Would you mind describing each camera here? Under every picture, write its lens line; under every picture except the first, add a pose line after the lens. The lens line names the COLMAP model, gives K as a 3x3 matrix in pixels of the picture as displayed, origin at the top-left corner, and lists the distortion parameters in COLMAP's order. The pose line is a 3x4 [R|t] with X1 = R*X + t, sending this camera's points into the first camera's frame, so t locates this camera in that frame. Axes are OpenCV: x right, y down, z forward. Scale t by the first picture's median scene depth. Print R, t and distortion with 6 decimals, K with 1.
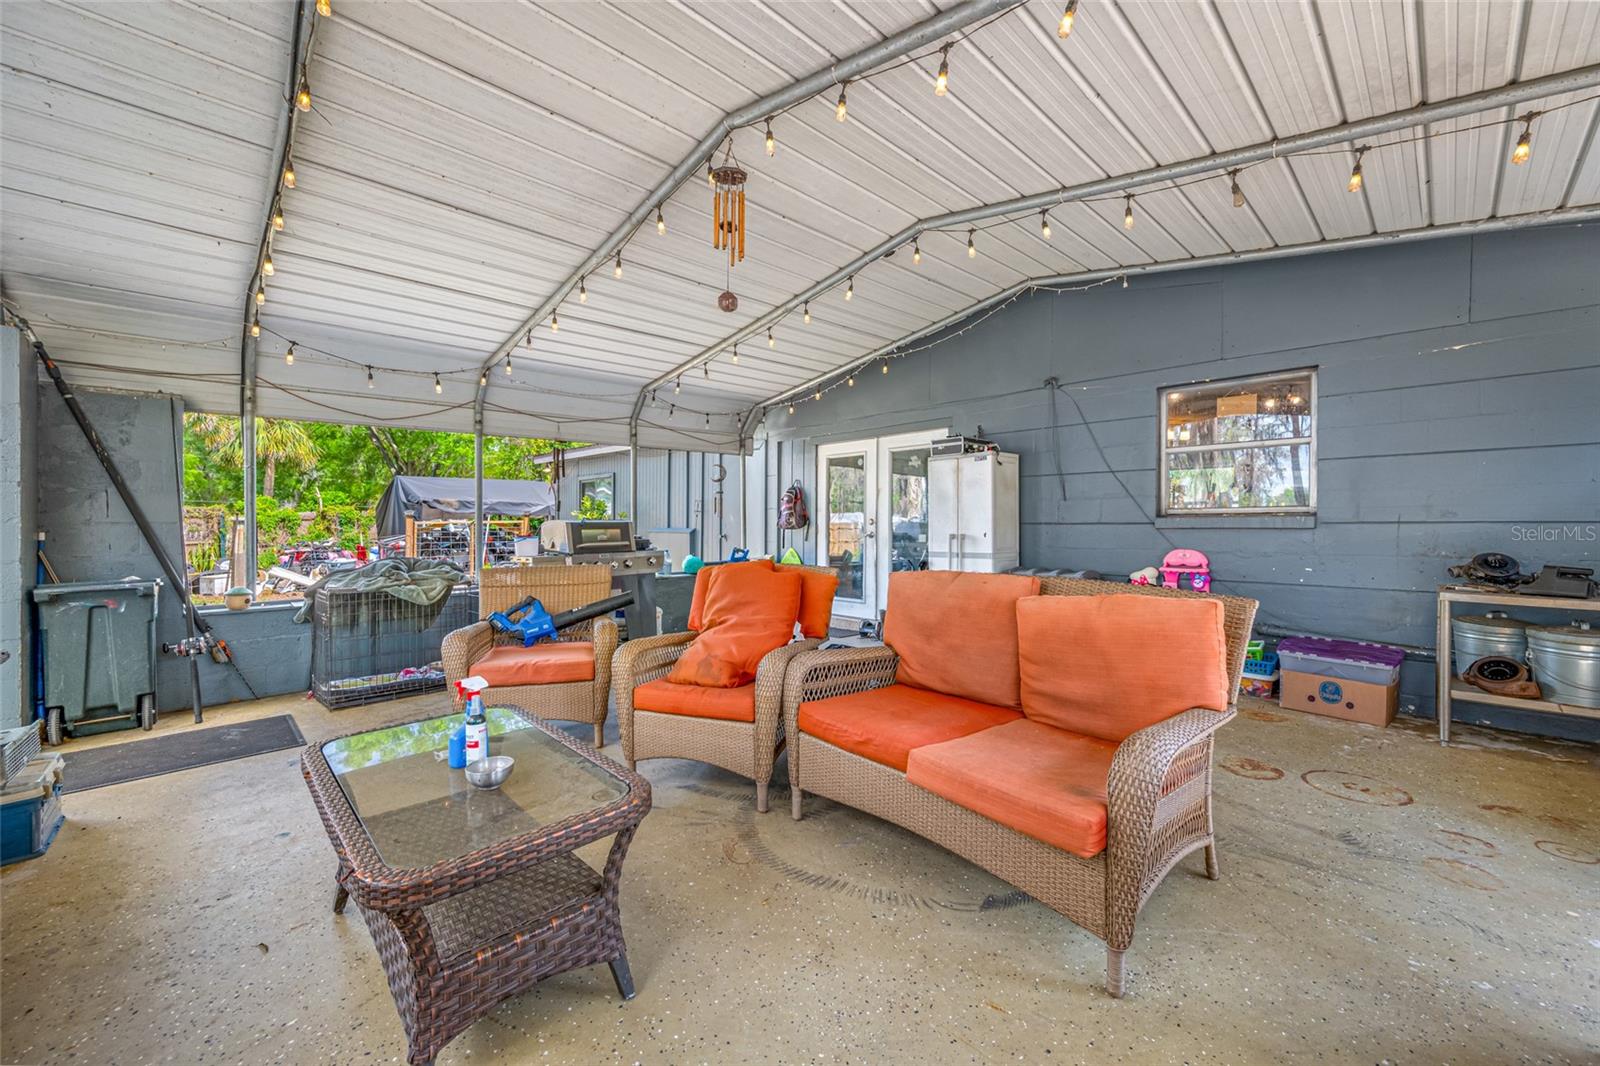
lens RADIAL K [[627.4, 0, 801.4], [0, 627.4, 517.0], [0, 0, 1]] dist [-0.001105, -0.000092]
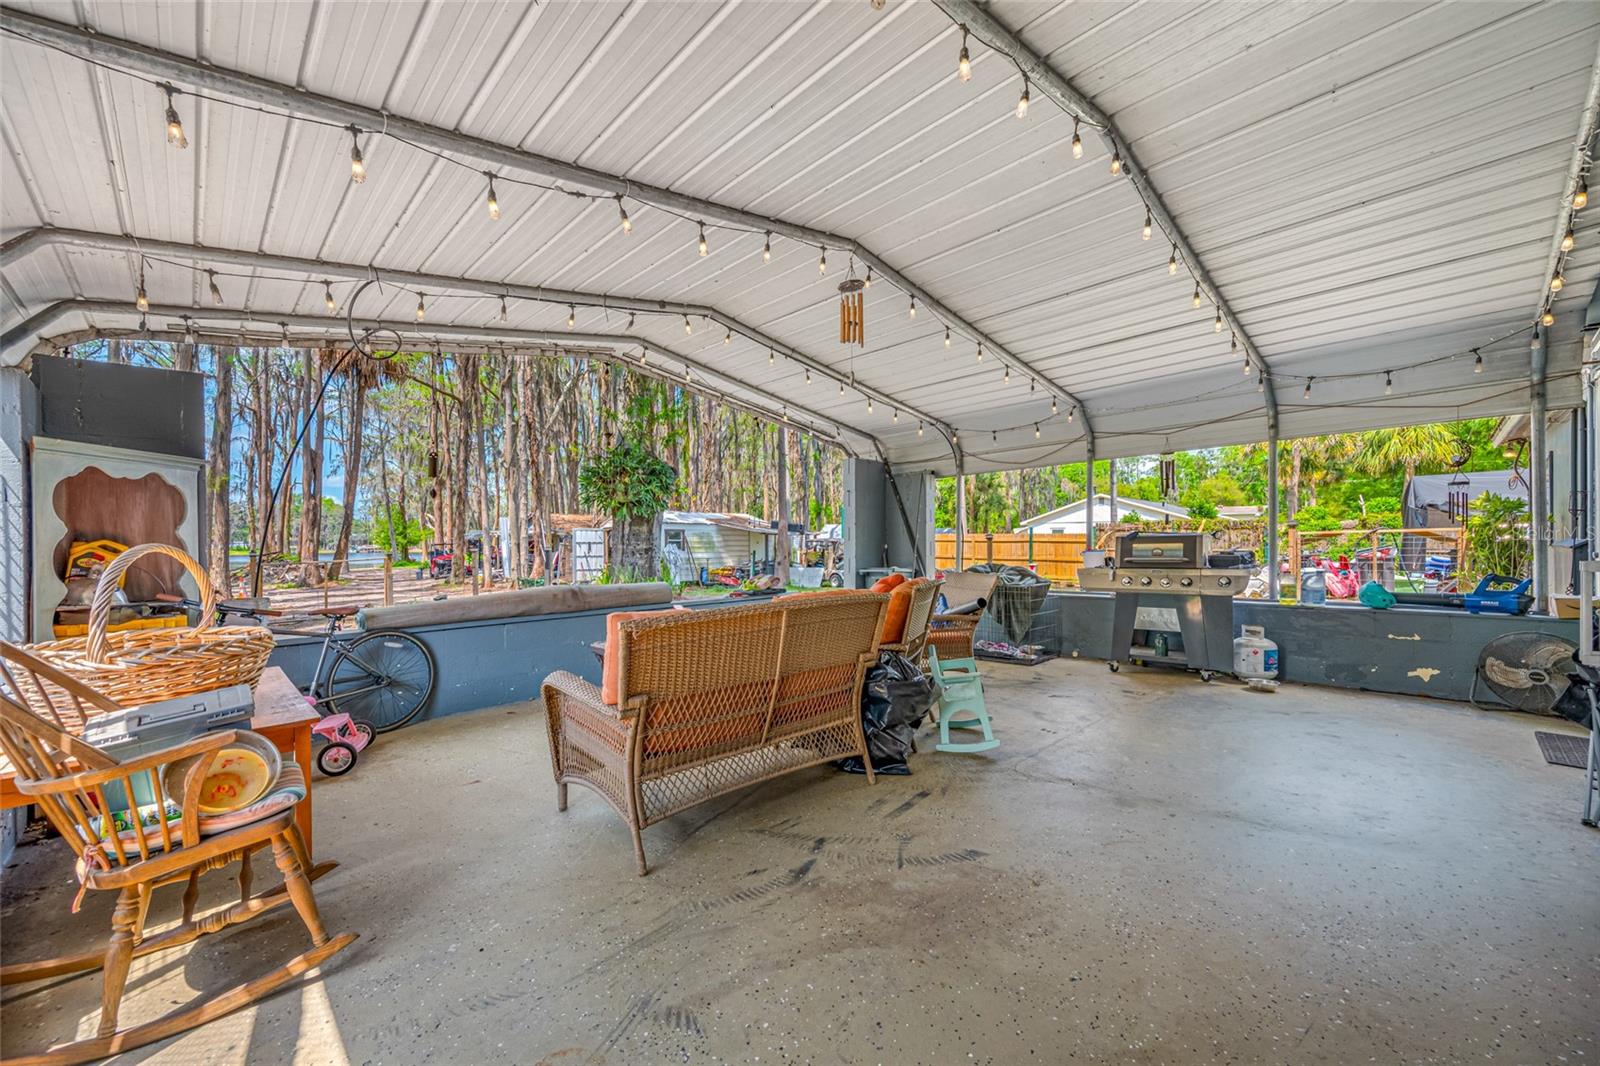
lens RADIAL K [[636.1, 0, 802.8], [0, 636.1, 532.2], [0, 0, 1]] dist [-0.001640, 0.000012]
pose [[0.005898, -0.005046, -0.999970, 1.644948], [0.019758, 0.999793, -0.004929, -0.008285], [0.999787, -0.019728, 0.005997, 1.195119]]
